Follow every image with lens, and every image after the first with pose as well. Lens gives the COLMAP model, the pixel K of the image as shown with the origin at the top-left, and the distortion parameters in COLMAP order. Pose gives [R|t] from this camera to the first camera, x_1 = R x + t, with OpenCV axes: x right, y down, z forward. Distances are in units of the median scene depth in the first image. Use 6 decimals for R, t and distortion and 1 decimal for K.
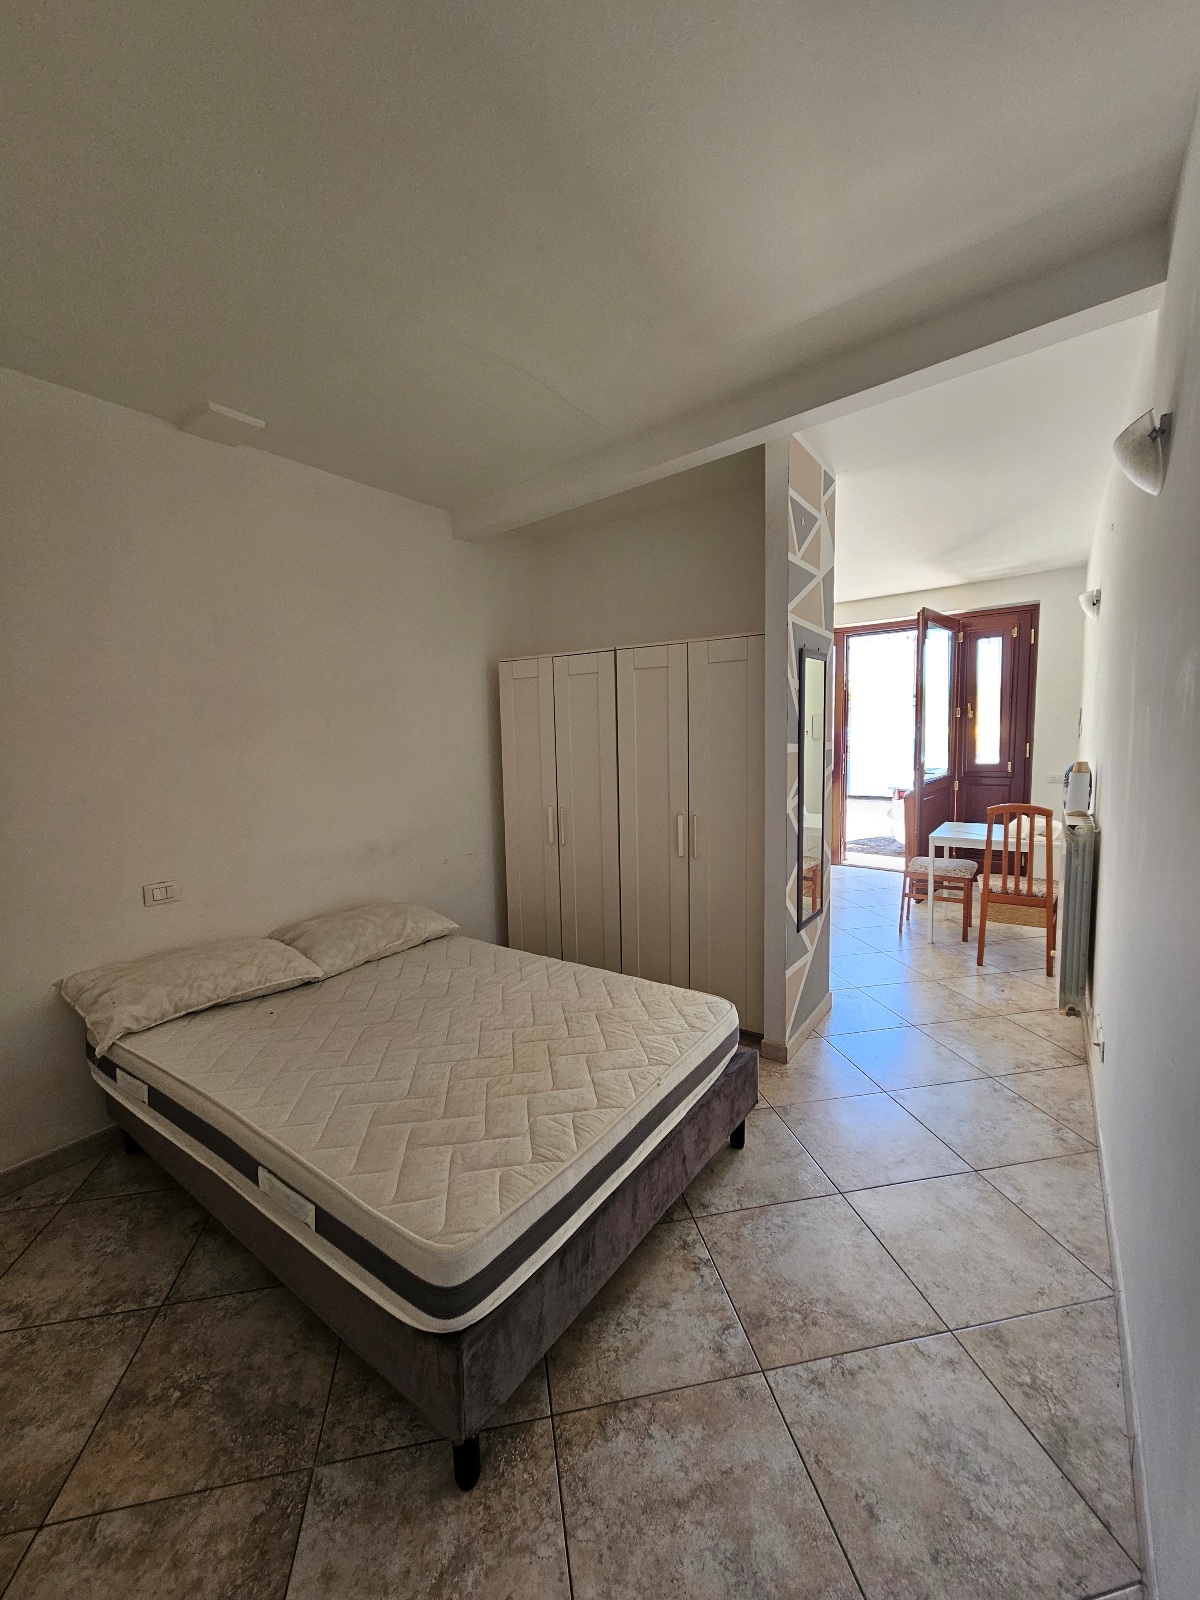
lens RADIAL K [[667.2, 0, 600.0], [0, 667.2, 800.0], [0, 0, 1]] dist [0.024473, -0.011130]
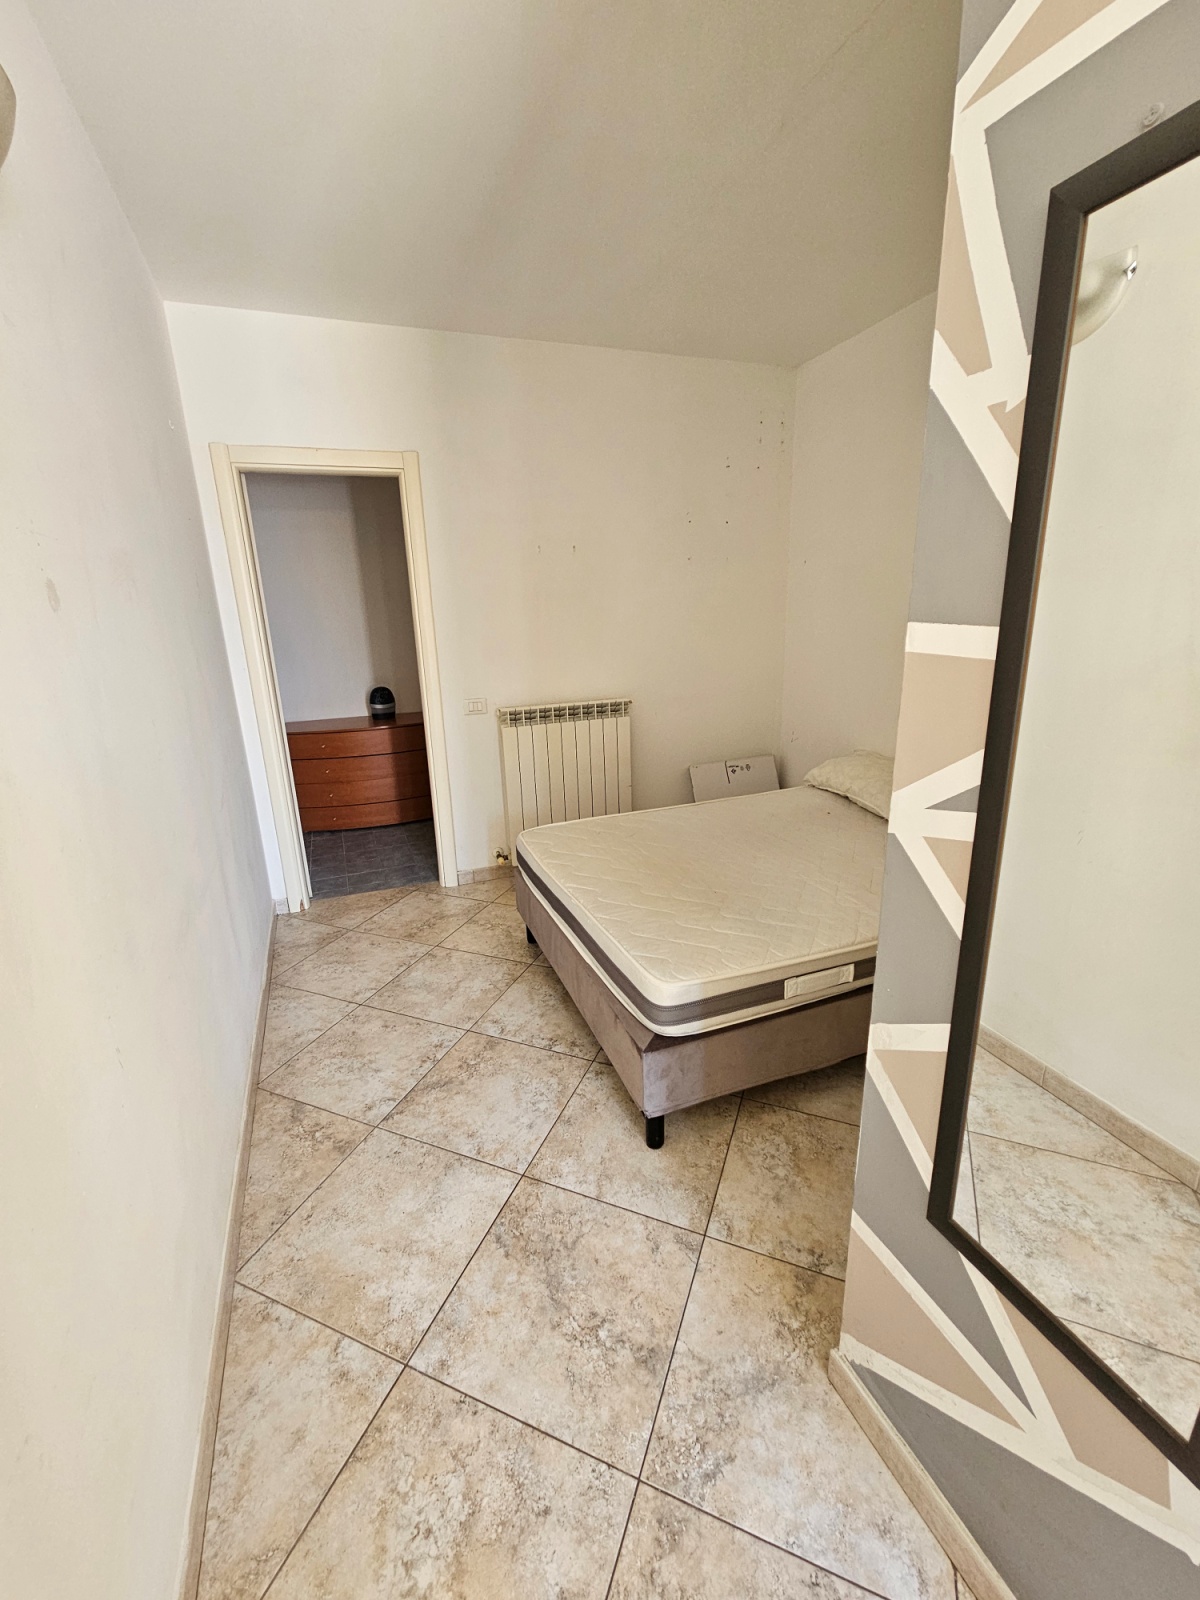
lens RADIAL K [[667.2, 0, 600.0], [0, 667.2, 800.0], [0, 0, 1]] dist [0.024473, -0.011130]
pose [[-0.554084, 0.270078, -0.787432, 1.095825], [-0.031696, 0.938378, 0.344154, -0.196211], [0.831857, 0.215649, -0.511380, 1.839138]]
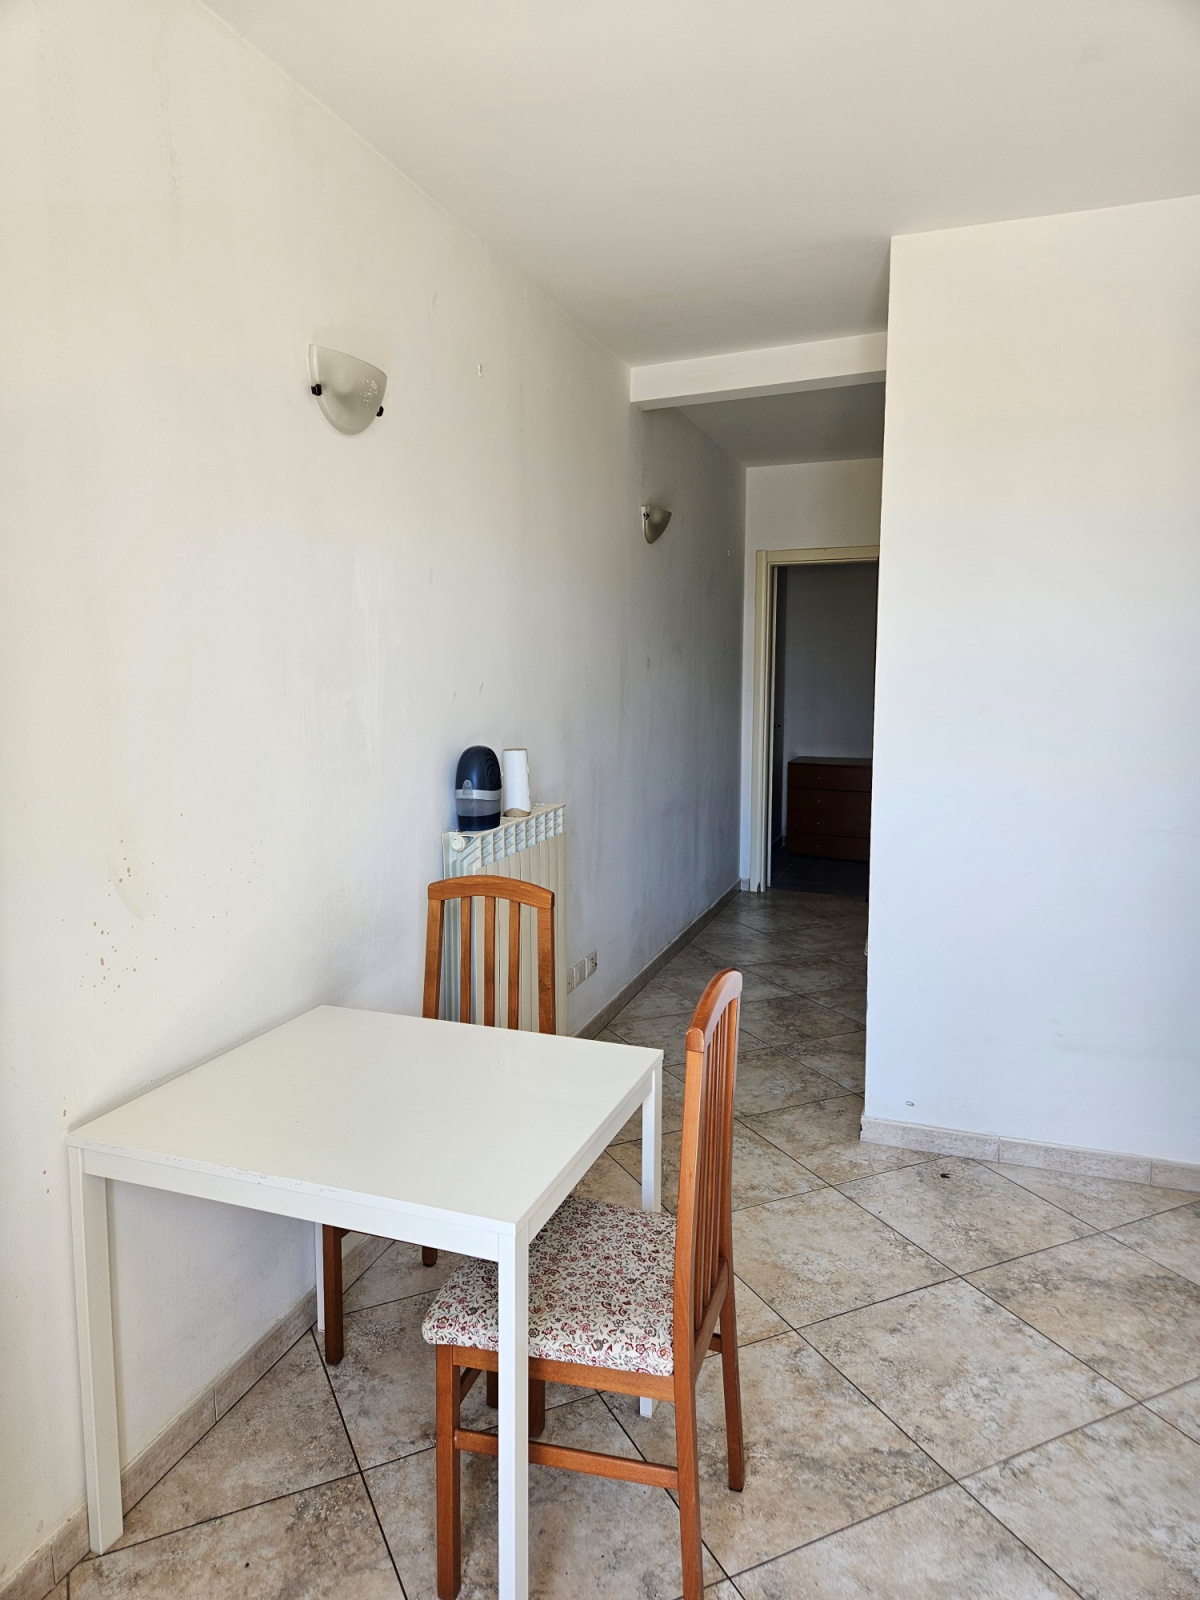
lens RADIAL K [[1089.8, 0, 600.0], [0, 1089.8, 800.0], [0, 0, 1]] dist [0.087783, -0.079660]
pose [[-0.965717, 0.066655, -0.250893, 1.785387], [0.009751, 0.975106, 0.221525, -0.465893], [0.259413, 0.211484, -0.942326, 4.112276]]
